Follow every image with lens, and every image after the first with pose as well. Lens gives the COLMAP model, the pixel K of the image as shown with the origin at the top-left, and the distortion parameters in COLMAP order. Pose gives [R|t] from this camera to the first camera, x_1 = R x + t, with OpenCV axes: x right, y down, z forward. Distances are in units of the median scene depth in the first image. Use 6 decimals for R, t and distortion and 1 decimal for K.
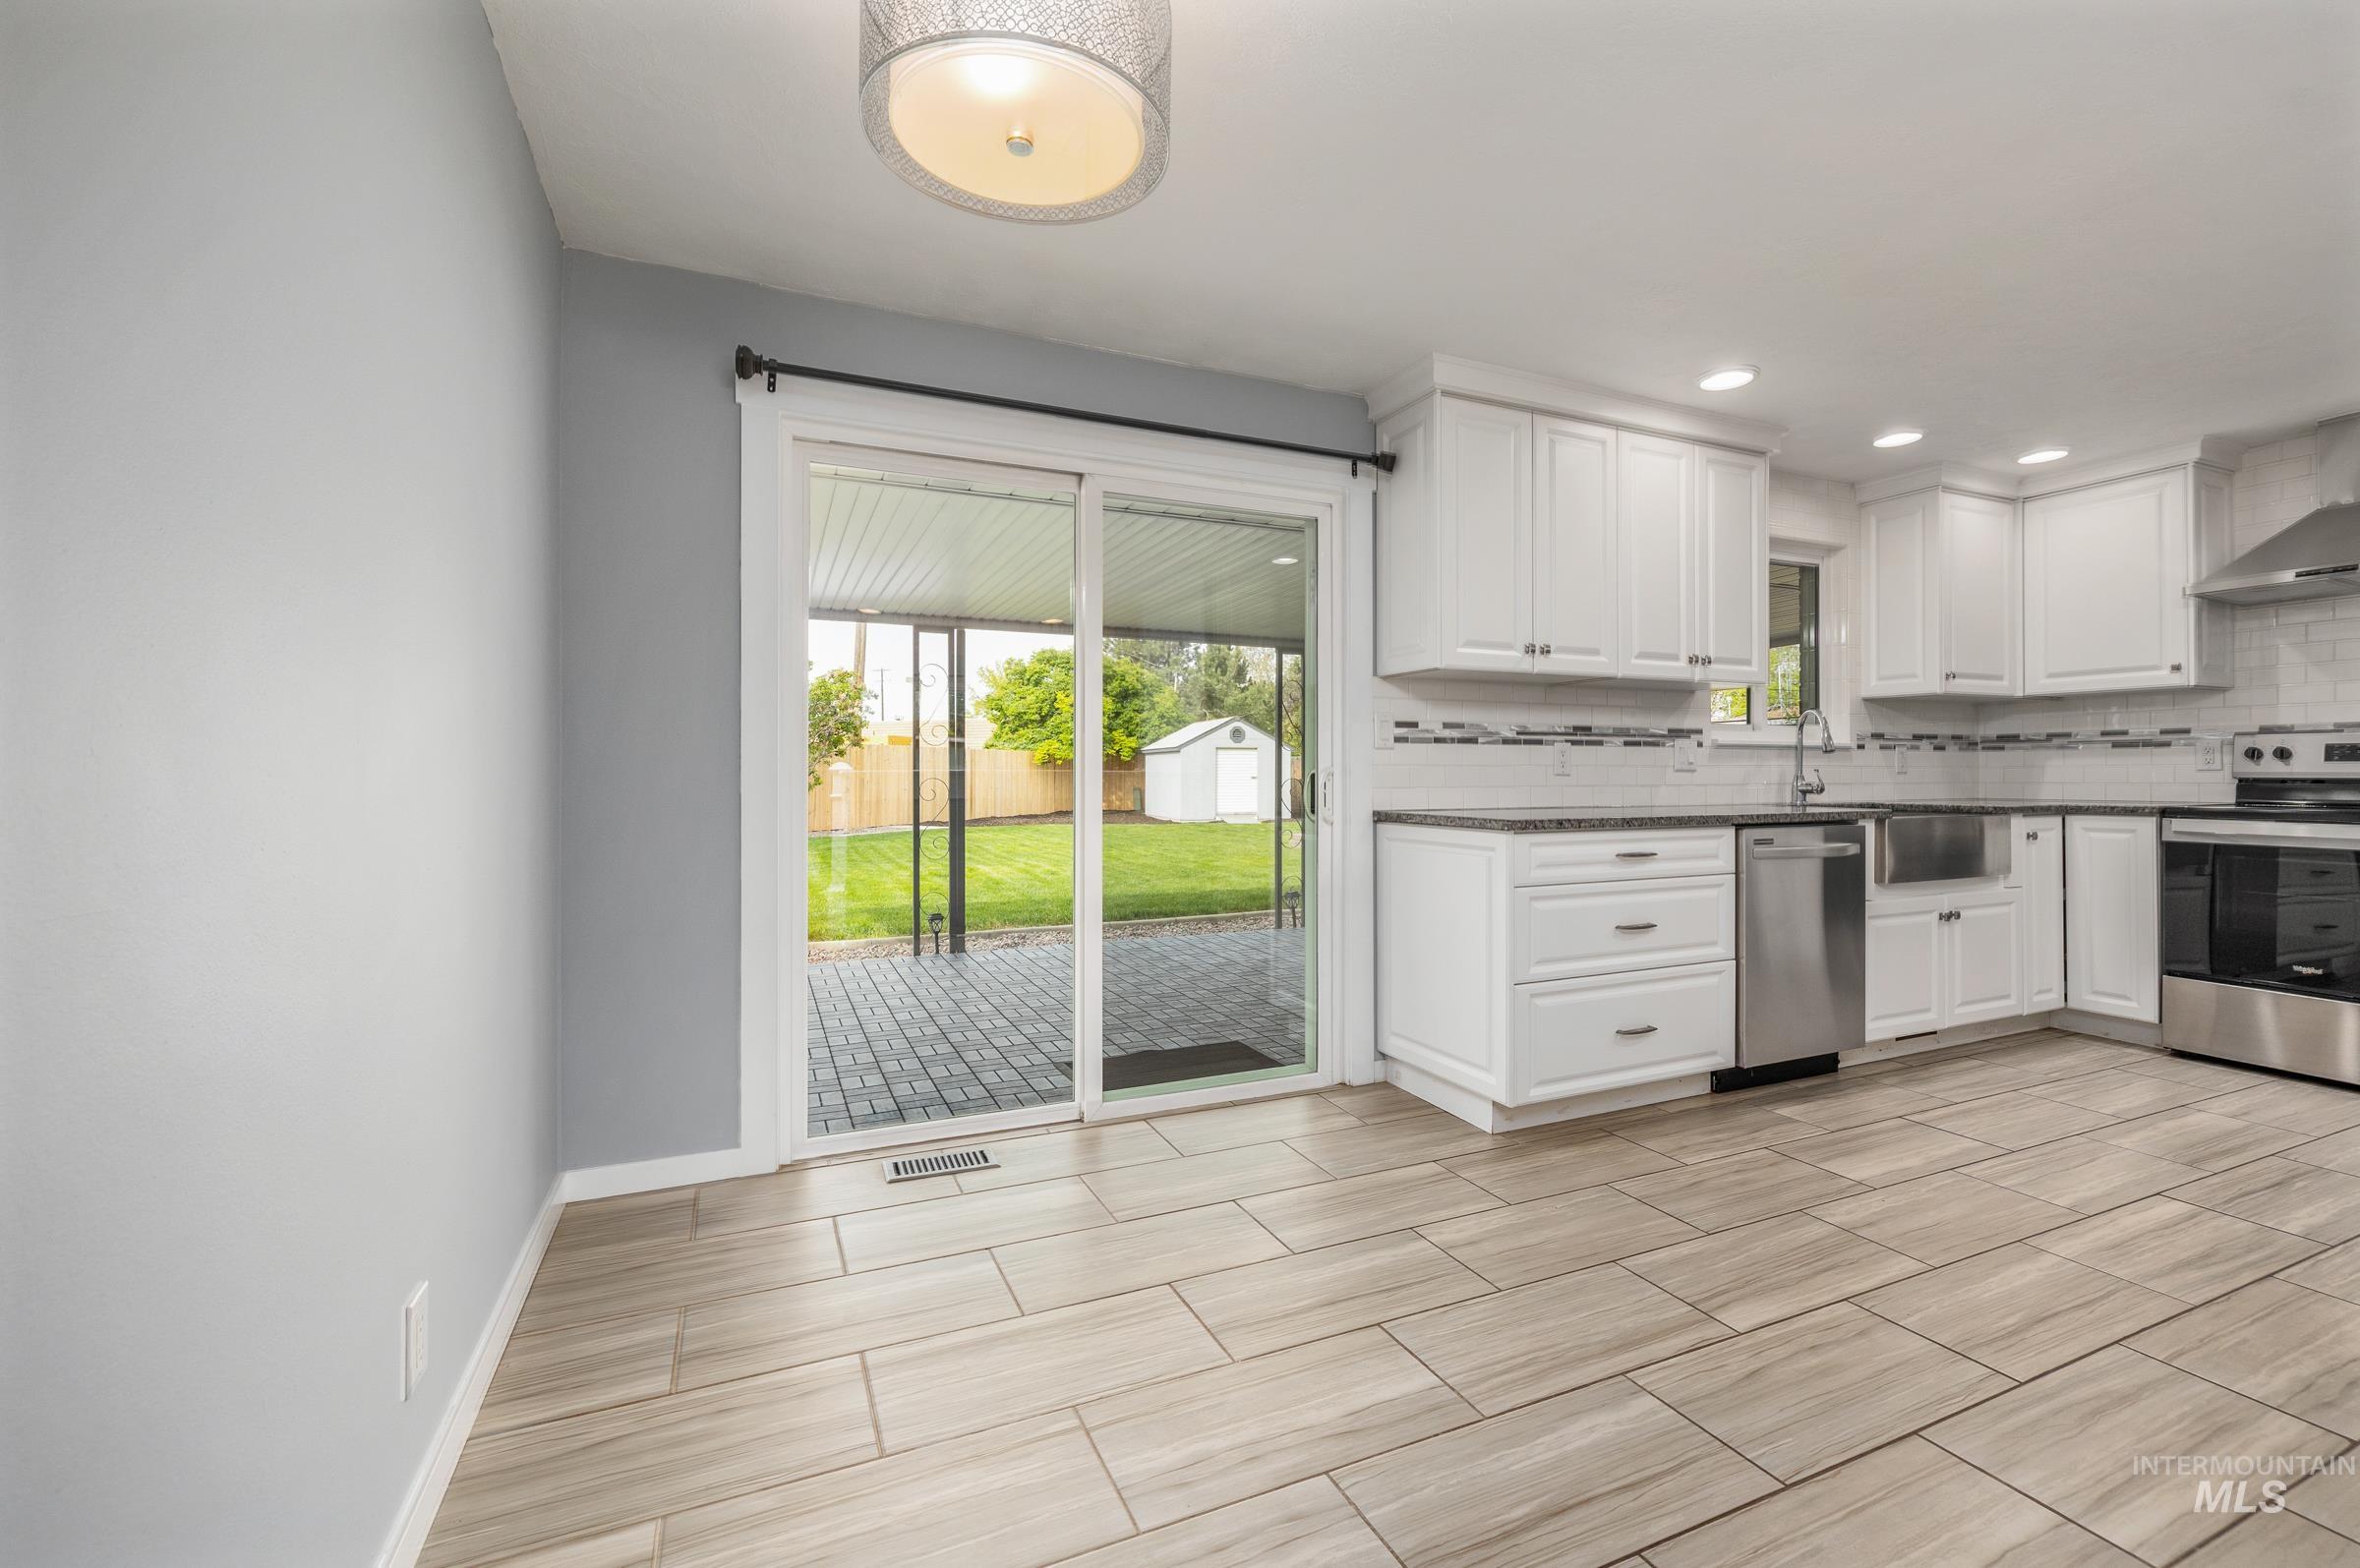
lens RADIAL K [[990.7, 0, 1185.8], [0, 990.7, 773.0], [0, 0, 1]] dist [-0.002048, 0.000417]
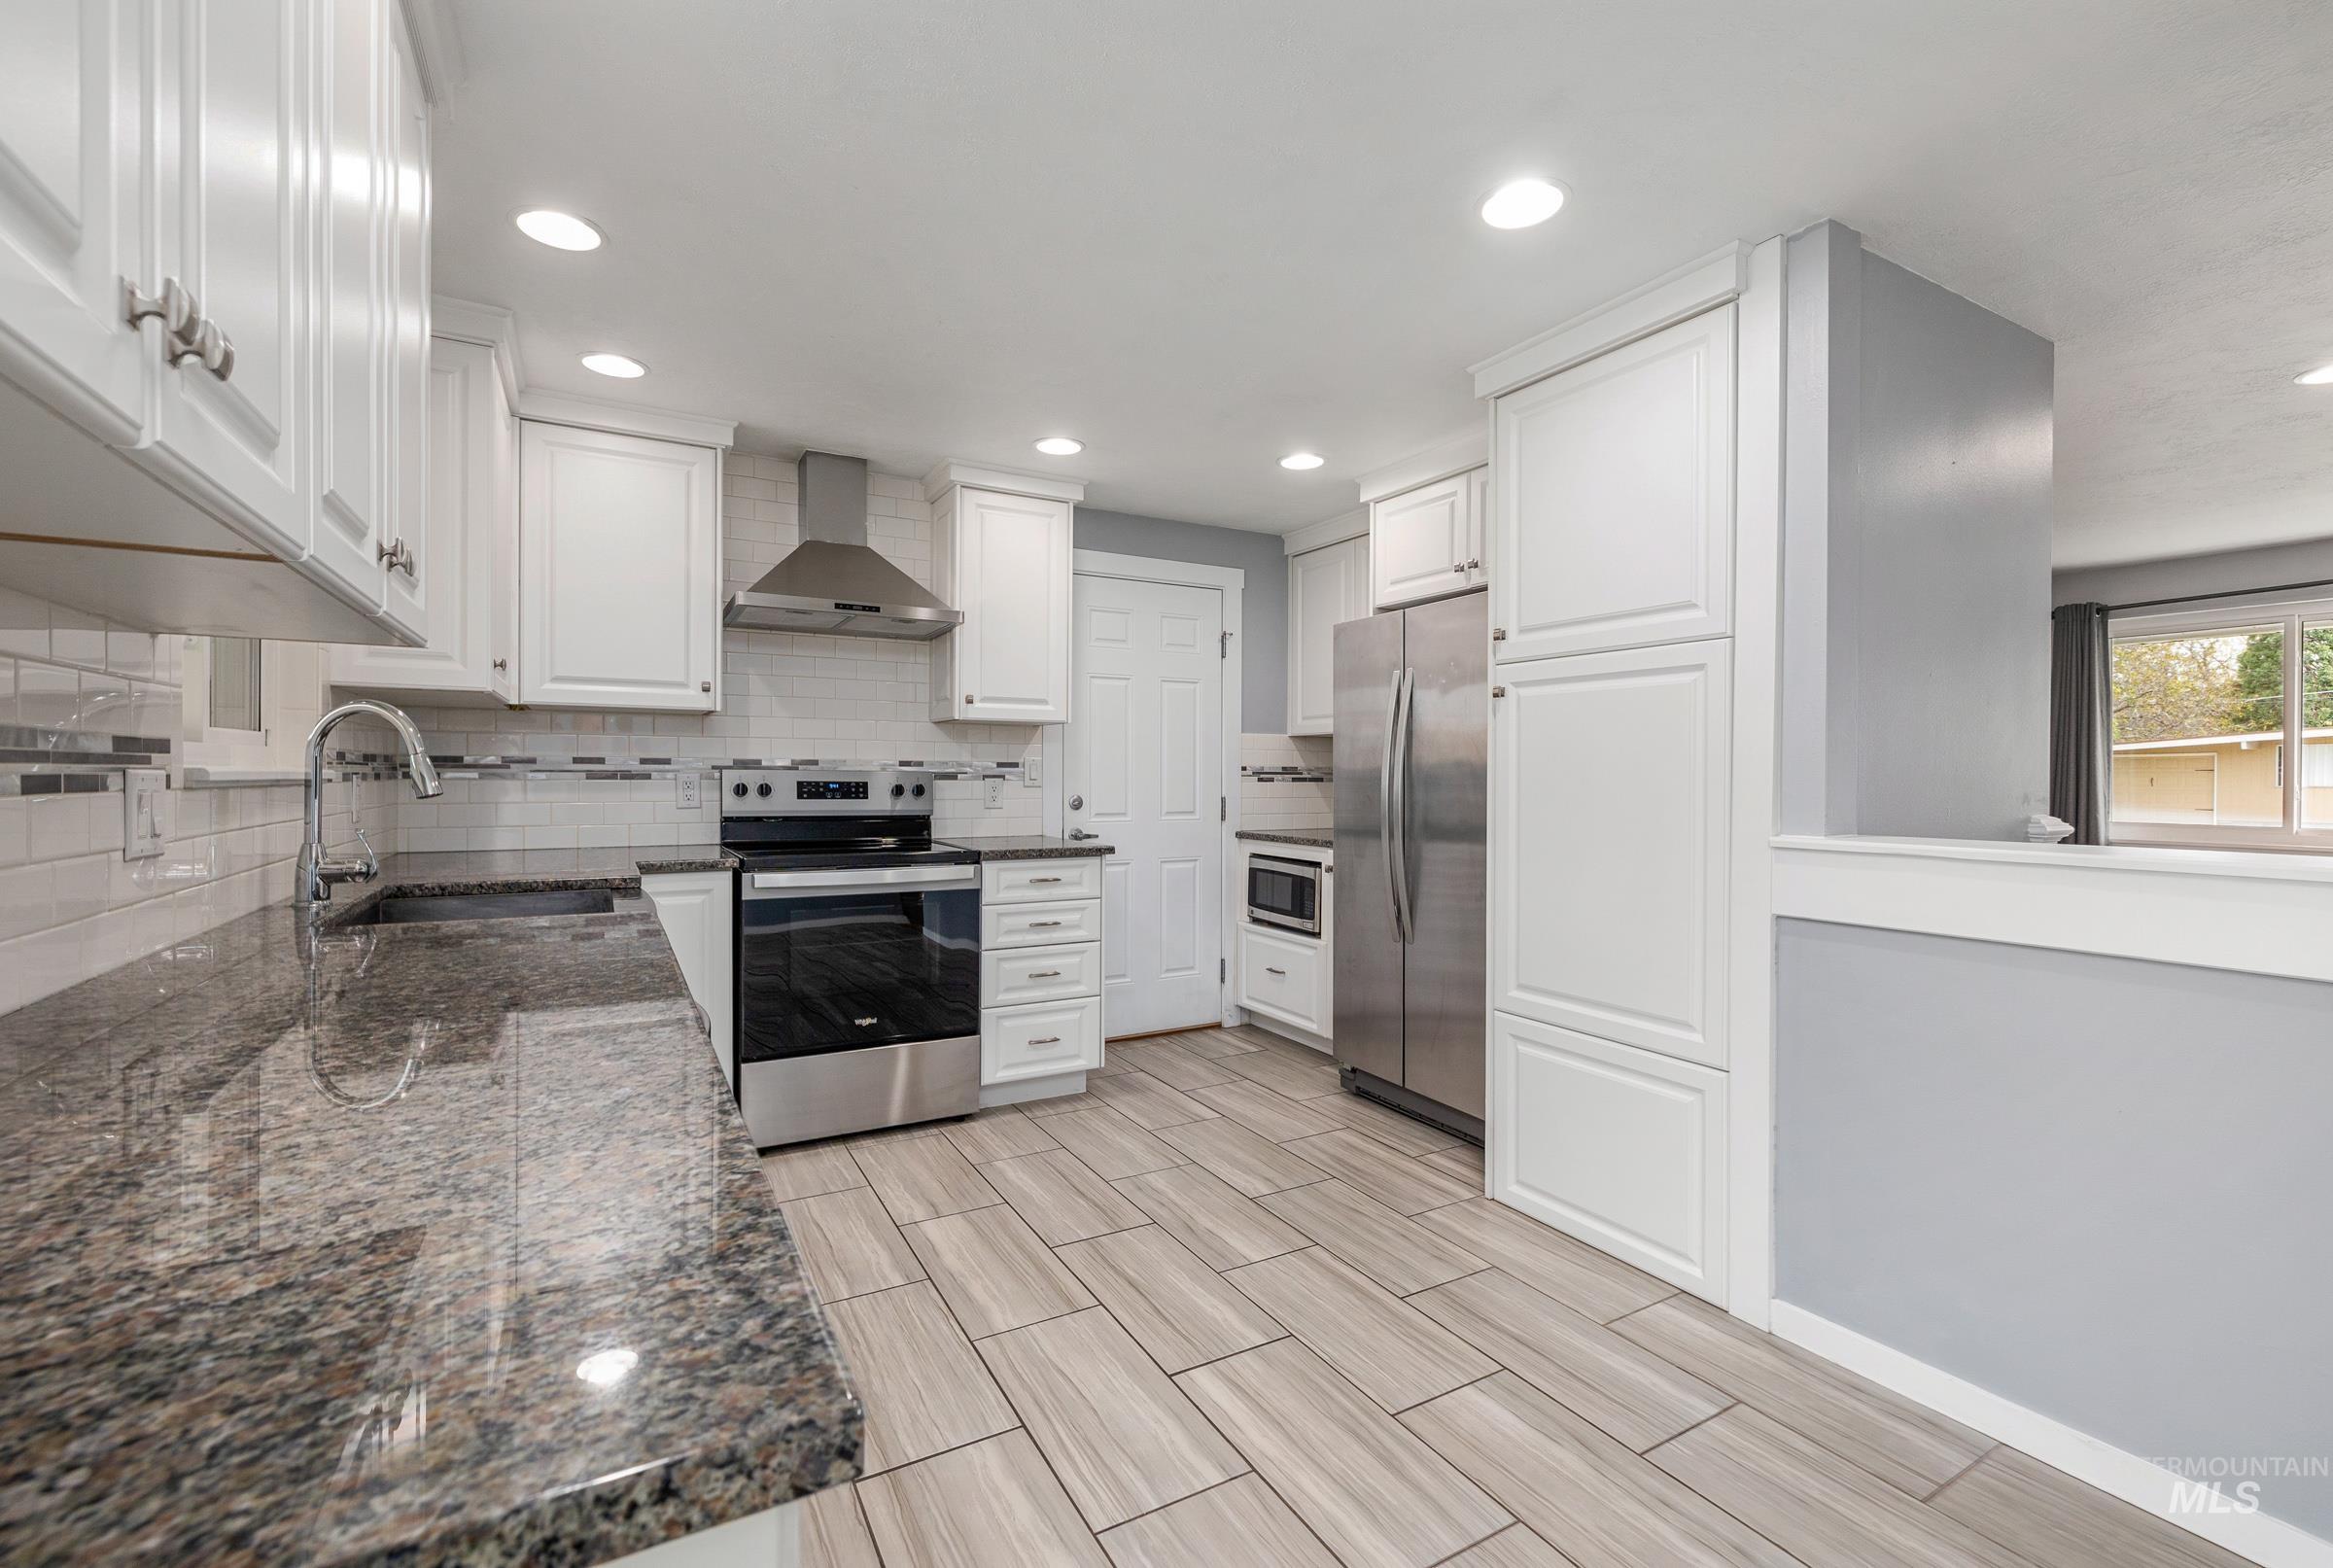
lens RADIAL K [[1001.4, 0, 1168.5], [0, 1001.4, 781.8], [0, 0, 1]] dist [0.002252, 0.000274]
pose [[-0.098420, -0.005790, 0.995128, 0.128803], [-0.006874, 0.999963, 0.005138, -0.036432], [-0.995121, -0.006335, -0.098456, 0.737900]]
